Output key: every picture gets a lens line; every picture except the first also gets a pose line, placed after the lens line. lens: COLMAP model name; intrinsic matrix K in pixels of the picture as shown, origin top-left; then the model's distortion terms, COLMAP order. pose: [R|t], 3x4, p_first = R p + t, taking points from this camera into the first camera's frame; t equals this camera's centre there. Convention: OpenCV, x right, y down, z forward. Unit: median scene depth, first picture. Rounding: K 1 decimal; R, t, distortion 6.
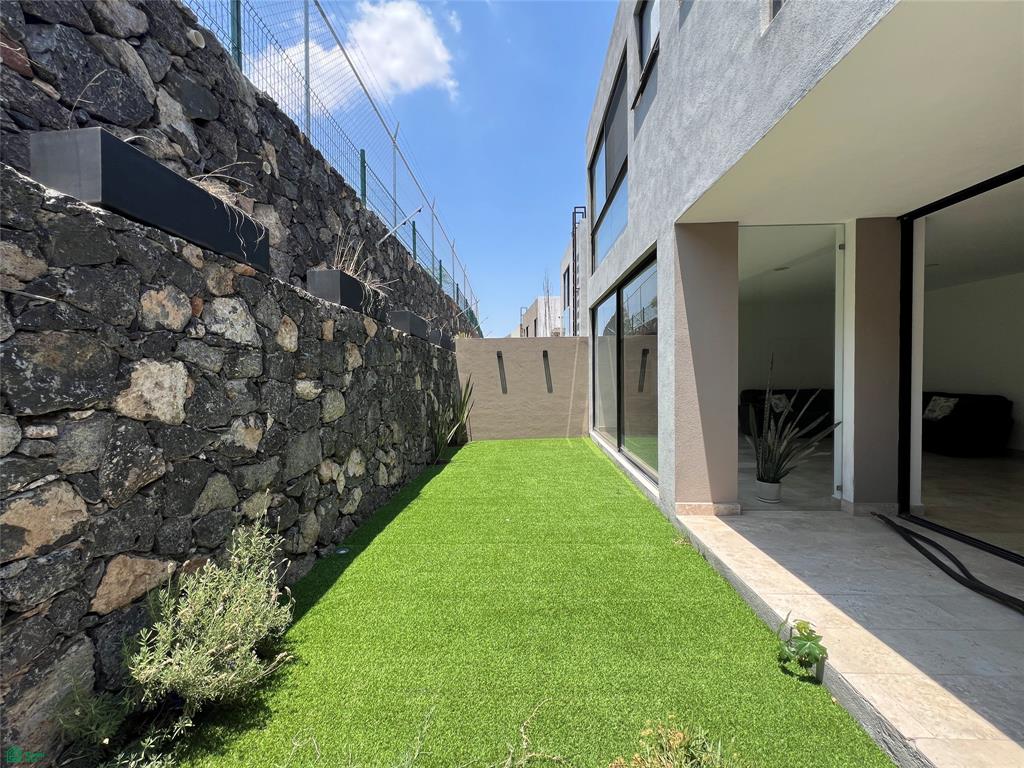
lens RADIAL K [[409.0, 0, 513.8], [0, 409.0, 385.4], [0, 0, 1]] dist [-0.000047, 0.000624]
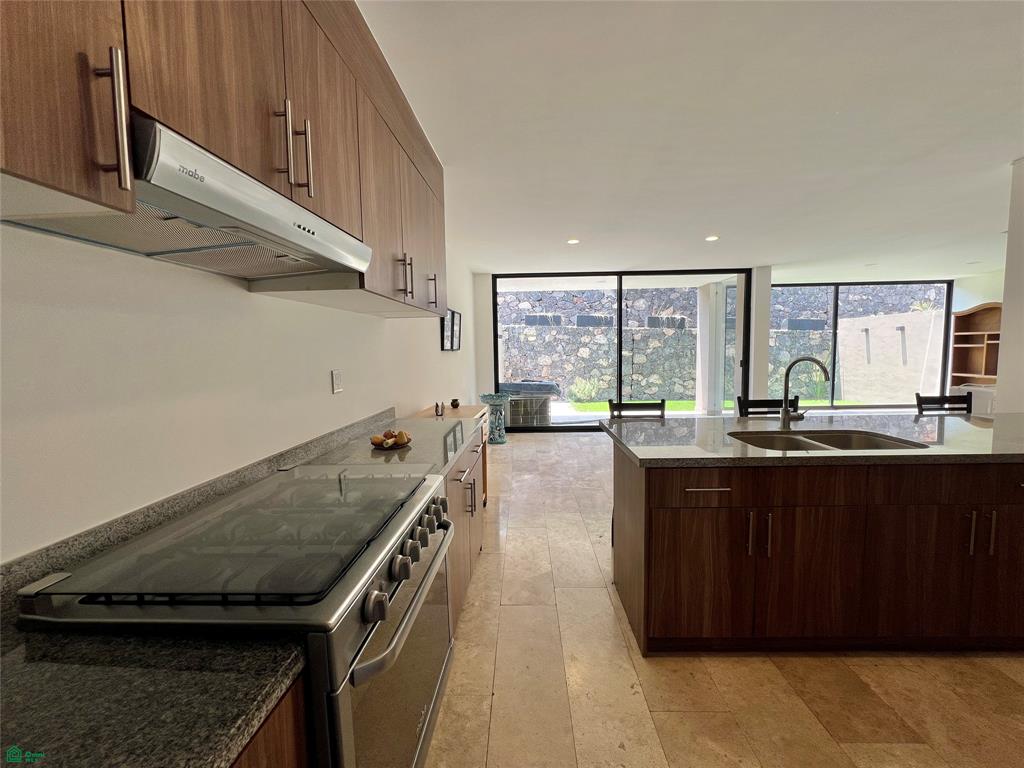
lens RADIAL K [[409.0, 0, 509.7], [0, 409.0, 380.5], [0, 0, 1]] dist [-0.000047, 0.000624]
pose [[0.002280, 0.089808, -0.995956, 2.195586], [-0.016877, 0.995821, 0.089758, -0.042194], [0.999855, 0.016604, 0.003786, -0.064167]]
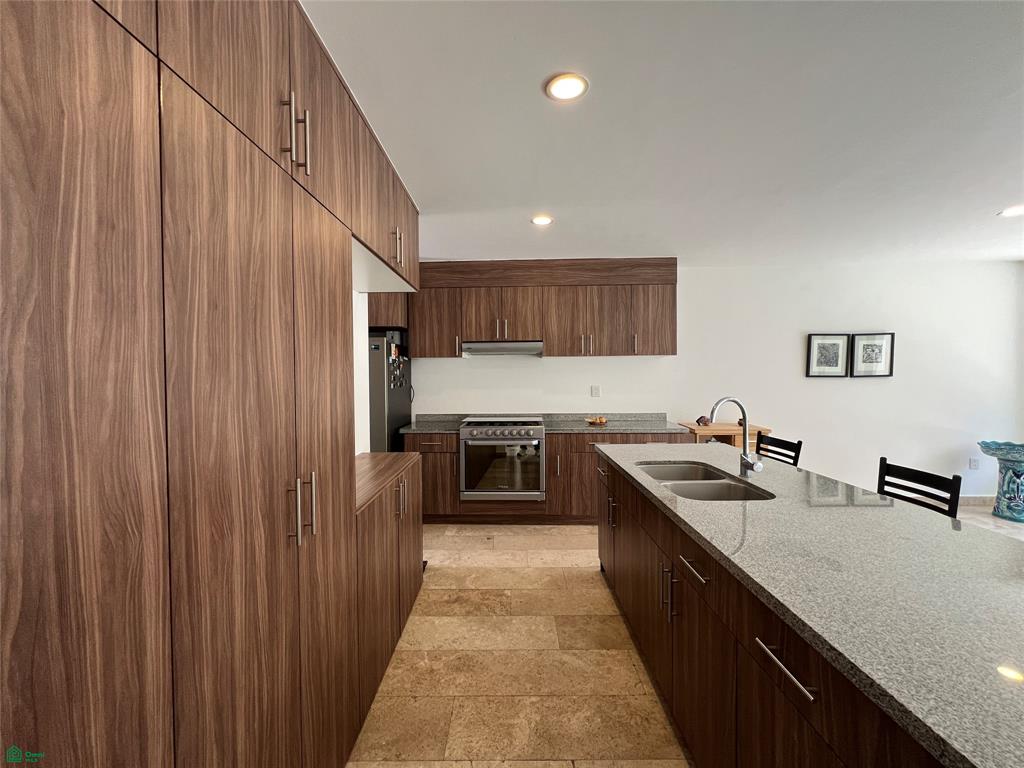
lens RADIAL K [[409.0, 0, 507.9], [0, 409.0, 383.8], [0, 0, 1]] dist [-0.000047, 0.000624]
pose [[-0.999436, 0.021389, -0.025902, 1.973206], [0.019714, 0.997801, 0.063274, -0.080187], [0.027198, 0.062727, -0.997660, 0.717034]]
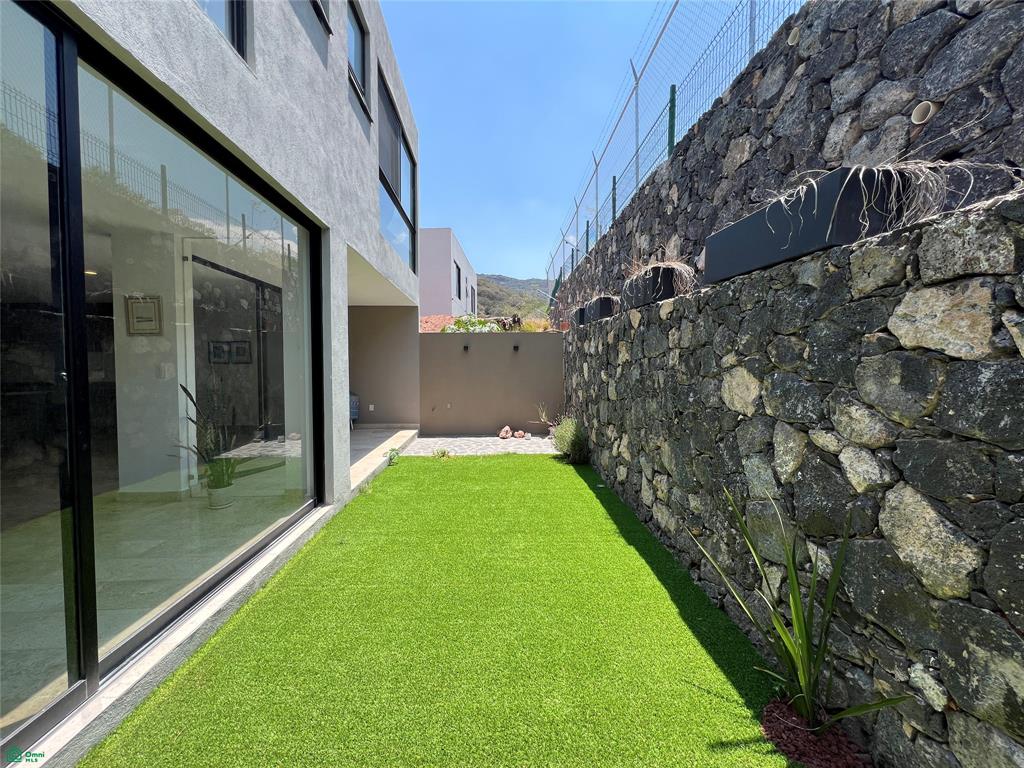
lens RADIAL K [[409.0, 0, 515.6], [0, 409.0, 381.4], [0, 0, 1]] dist [-0.000047, 0.000624]
pose [[-0.995789, 0.014095, -0.090584, 0.018421], [0.007779, 0.997538, 0.069702, -0.059883], [0.091344, 0.068704, -0.993447, 1.764371]]
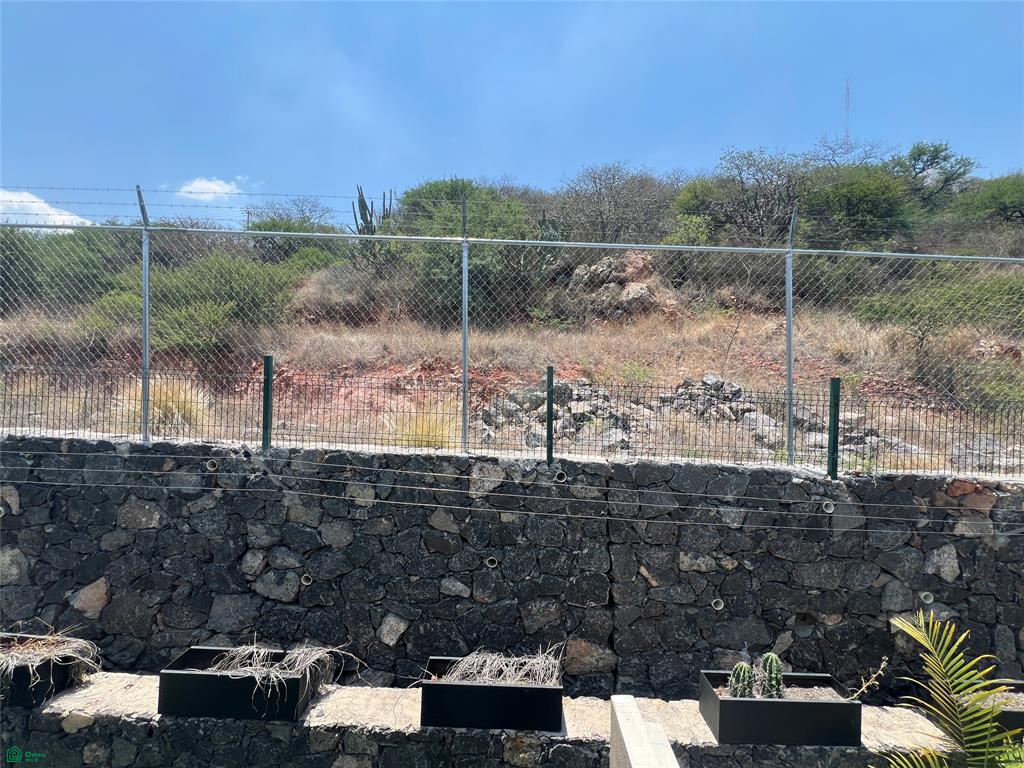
lens RADIAL K [[409.0, 0, 508.0], [0, 409.0, 385.2], [0, 0, 1]] dist [-0.000047, 0.000624]
pose [[0.026148, 0.008074, -0.999625, 0.352629], [-0.040160, 0.999169, 0.007020, -0.697828], [0.998851, 0.039962, 0.026450, 1.715672]]
